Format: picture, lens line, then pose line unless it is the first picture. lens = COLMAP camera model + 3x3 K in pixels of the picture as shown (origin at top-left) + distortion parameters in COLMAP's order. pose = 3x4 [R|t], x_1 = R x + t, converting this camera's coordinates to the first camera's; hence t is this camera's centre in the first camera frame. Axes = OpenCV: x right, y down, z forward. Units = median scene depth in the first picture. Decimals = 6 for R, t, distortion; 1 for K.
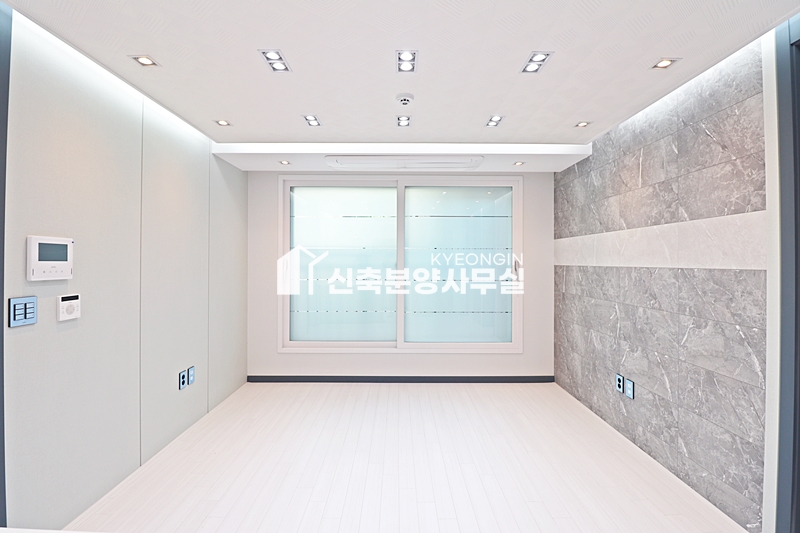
lens RADIAL K [[373.3, 0, 398.8], [0, 373.3, 259.2], [0, 0, 1]] dist [0.014793, -0.014820]
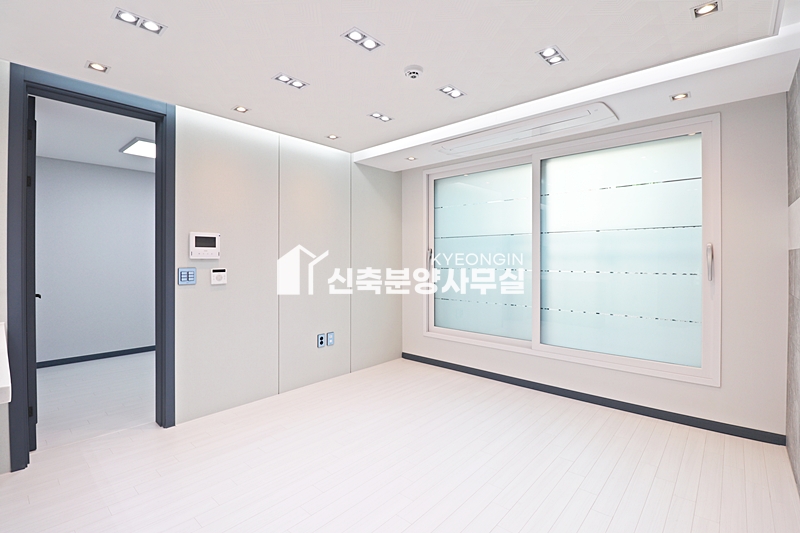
lens RADIAL K [[370.4, 0, 397.0], [0, 370.4, 257.8], [0, 0, 1]] dist [-0.004597, -0.009821]
pose [[0.739184, -0.003543, -0.673494, 0.604391], [0.006235, 0.999979, 0.001582, 0.041922], [0.673474, -0.005369, 0.739191, 0.282706]]
